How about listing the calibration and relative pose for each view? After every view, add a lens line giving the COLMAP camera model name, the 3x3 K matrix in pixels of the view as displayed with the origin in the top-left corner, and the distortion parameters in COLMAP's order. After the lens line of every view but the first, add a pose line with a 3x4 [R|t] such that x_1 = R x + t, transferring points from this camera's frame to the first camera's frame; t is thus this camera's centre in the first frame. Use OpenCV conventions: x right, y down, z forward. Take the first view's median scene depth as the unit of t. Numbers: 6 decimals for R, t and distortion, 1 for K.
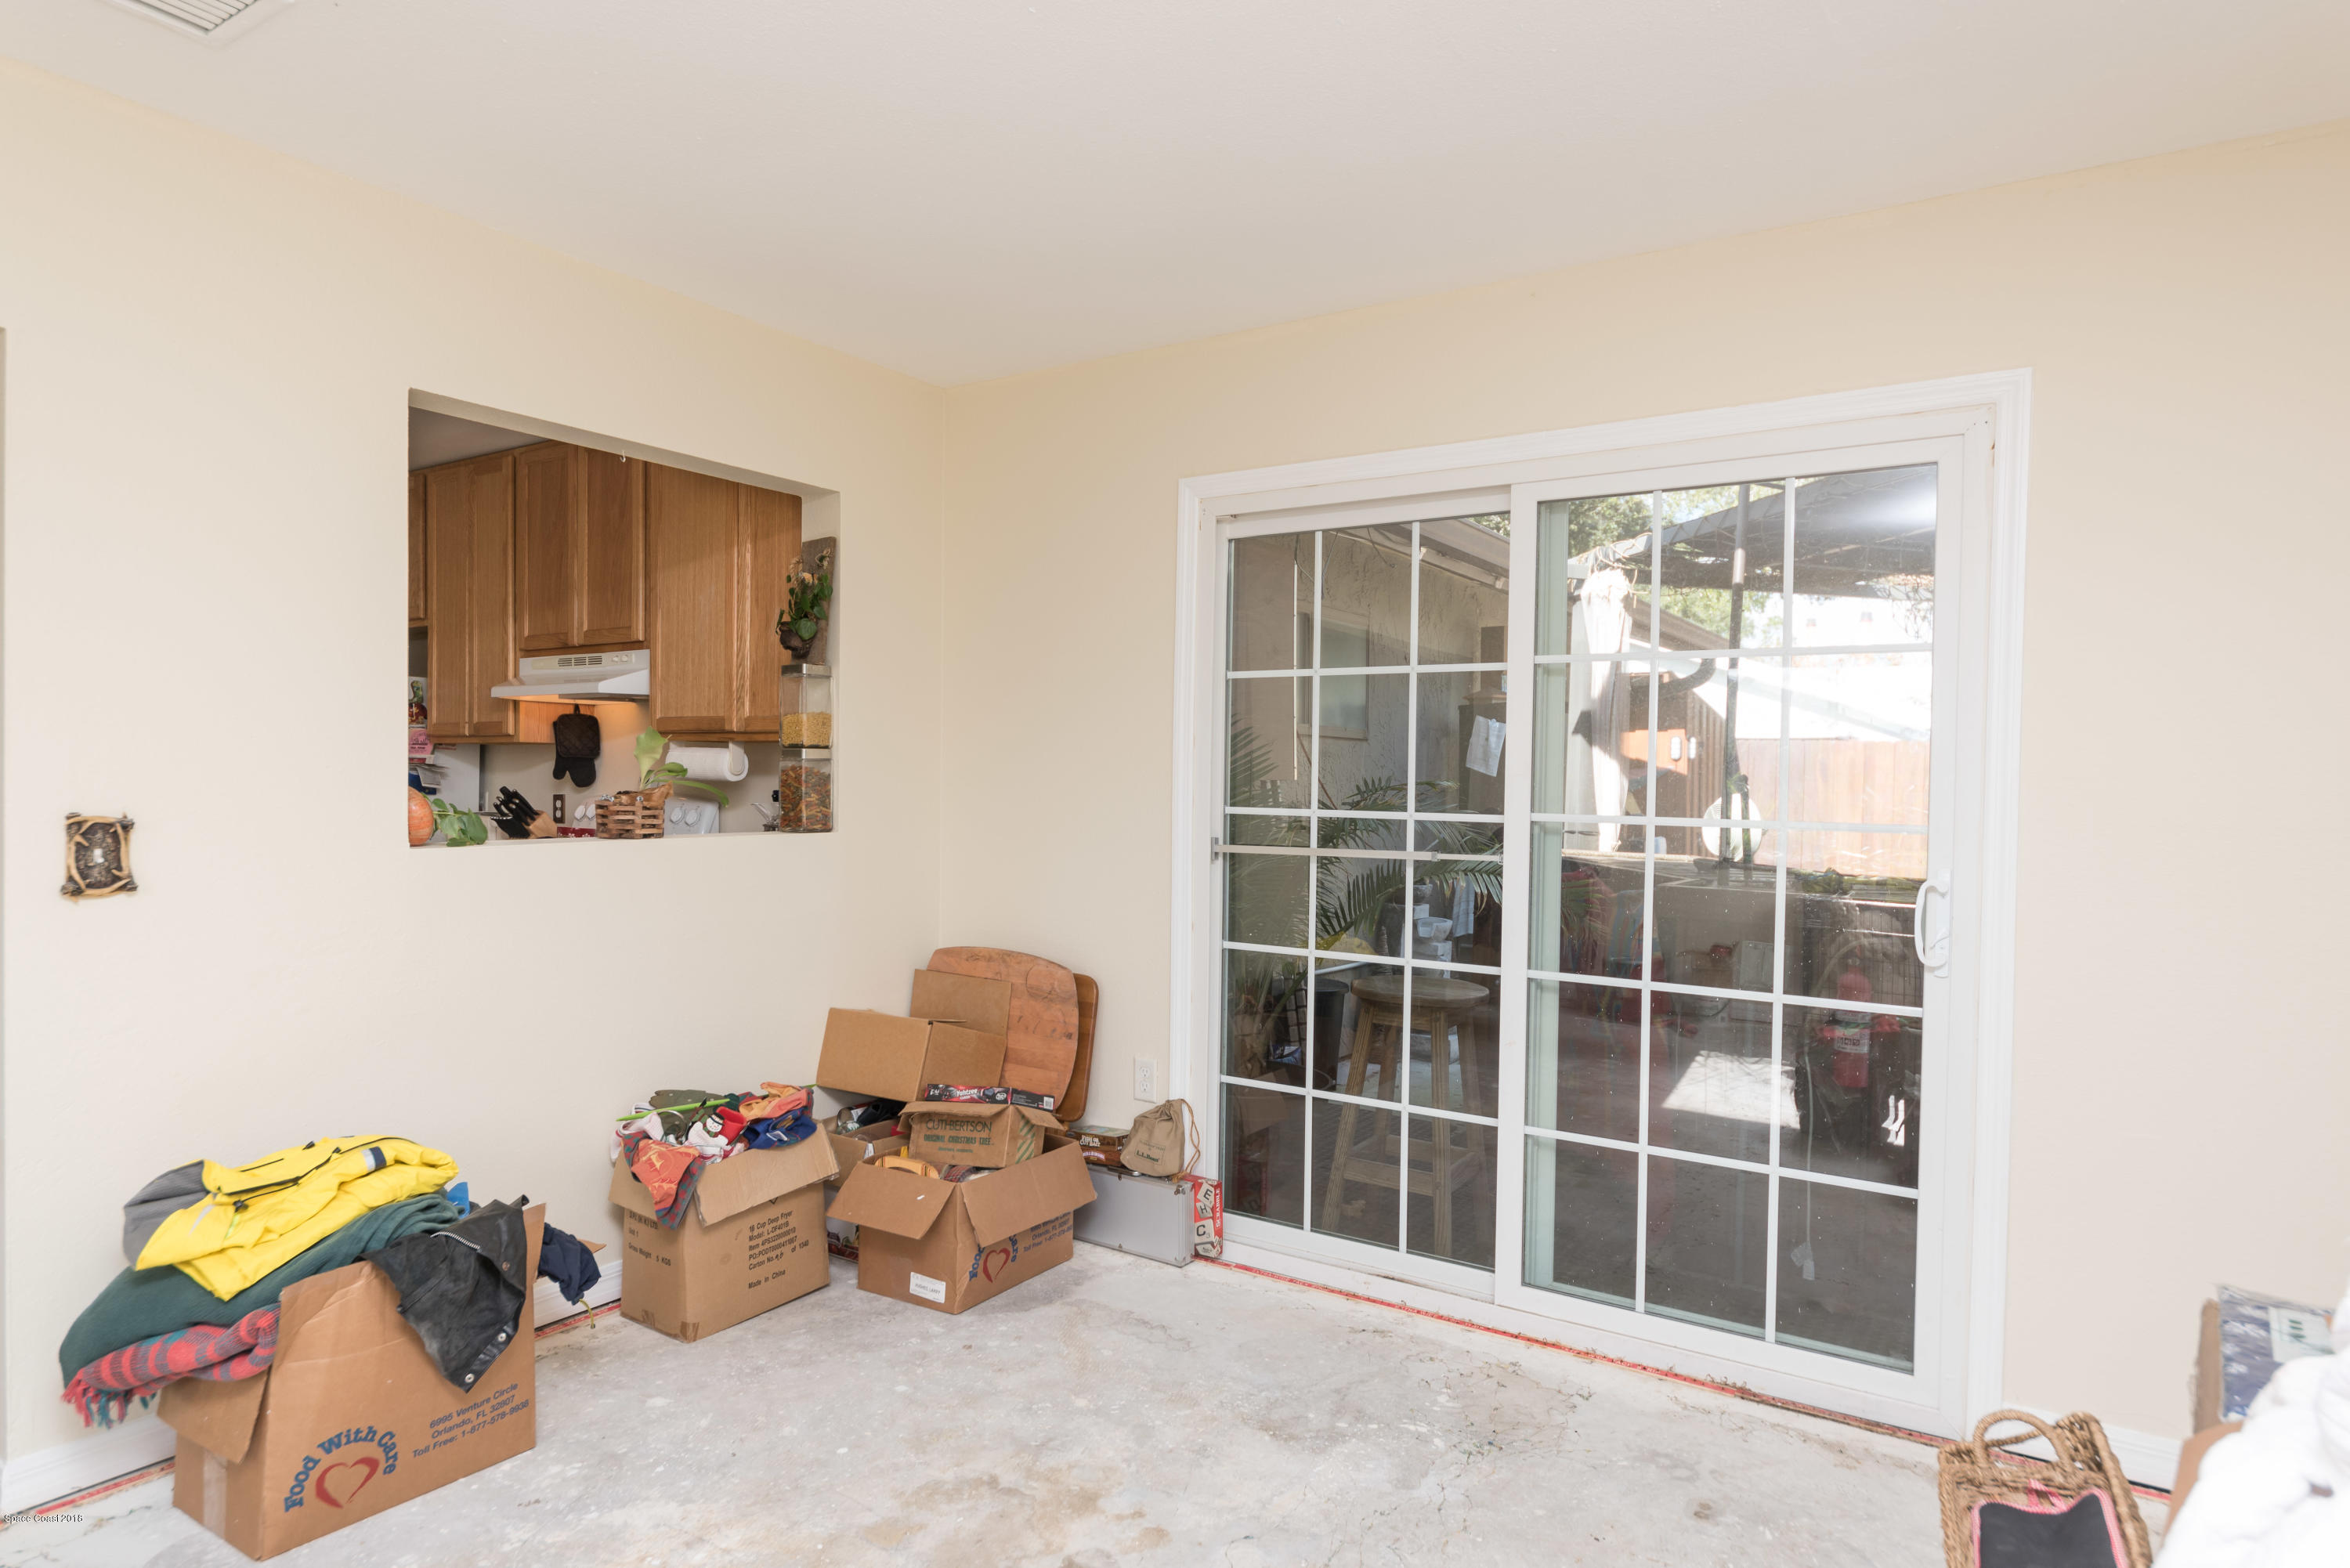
lens RADIAL K [[1335.4, 0, 1175.0], [0, 1335.4, 784.0], [0, 0, 1]] dist [0.003194, -0.000071]
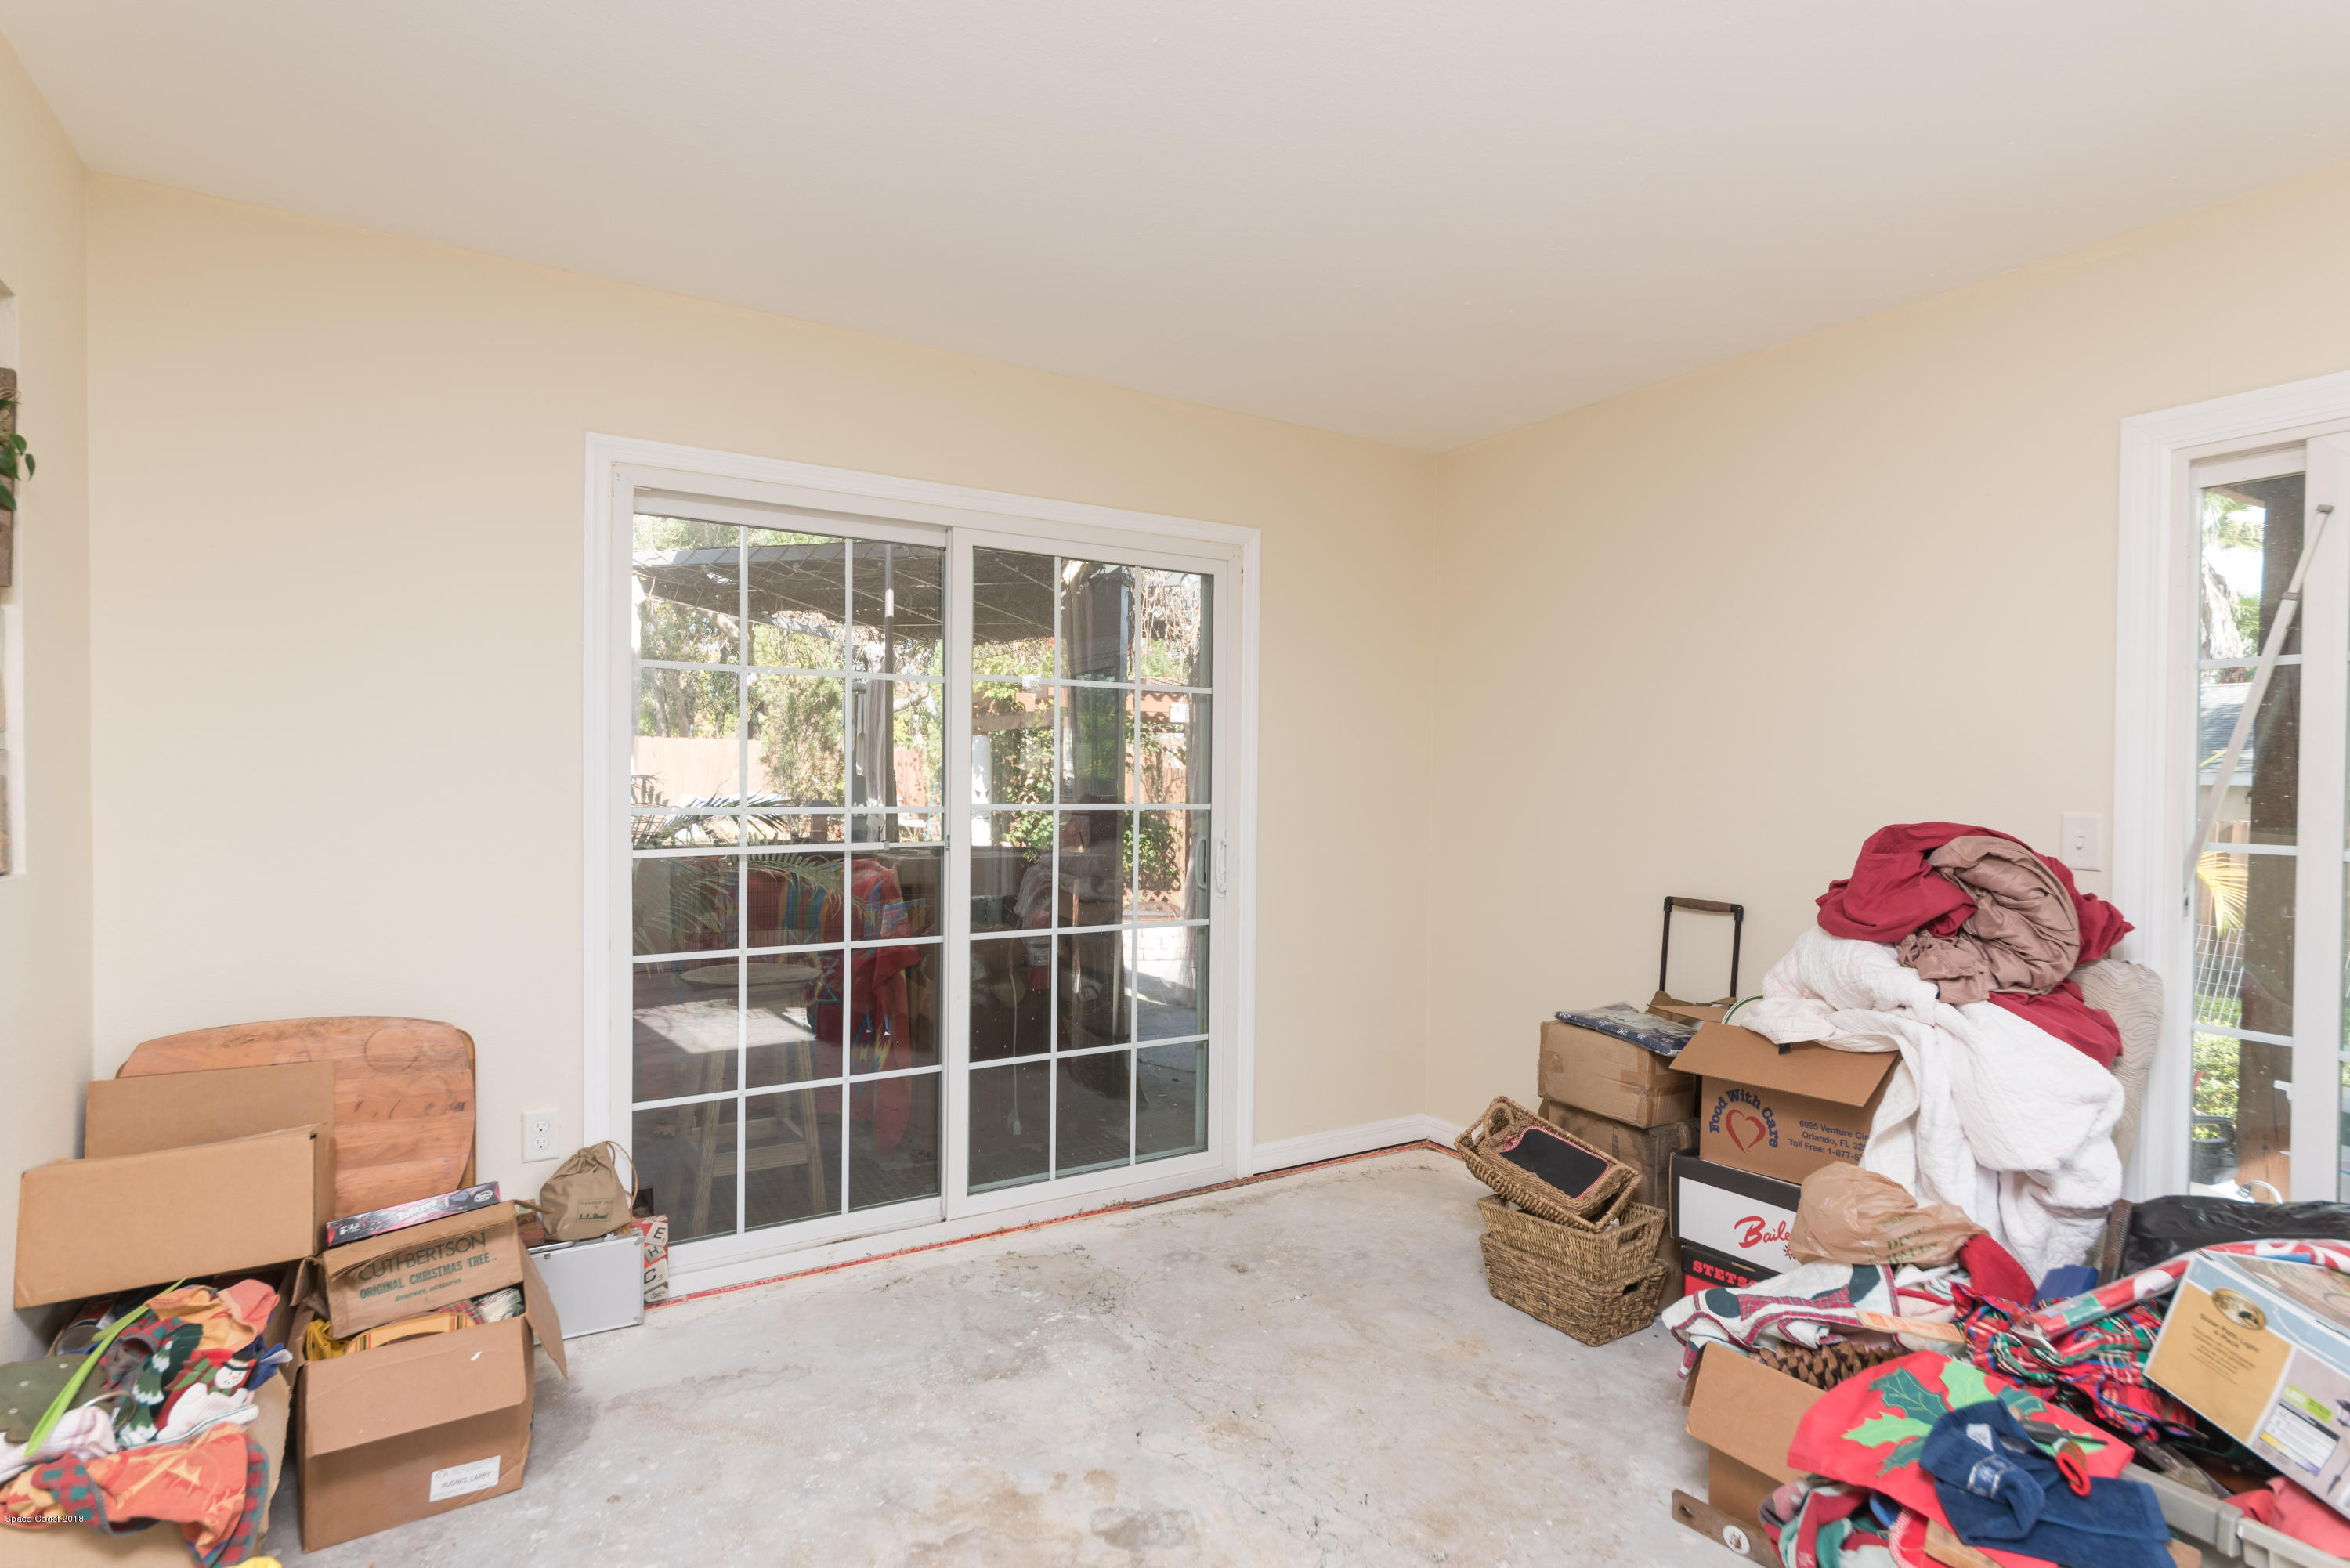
lens RADIAL K [[1141.7, 0, 1175.0], [0, 1141.7, 784.0], [0, 0, 1]] dist [0.002843, 0.000120]
pose [[0.439211, -0.016692, 0.898229, -0.600849], [0.004095, 0.999854, 0.016578, -0.012871], [-0.898375, -0.003604, 0.439215, 0.396721]]
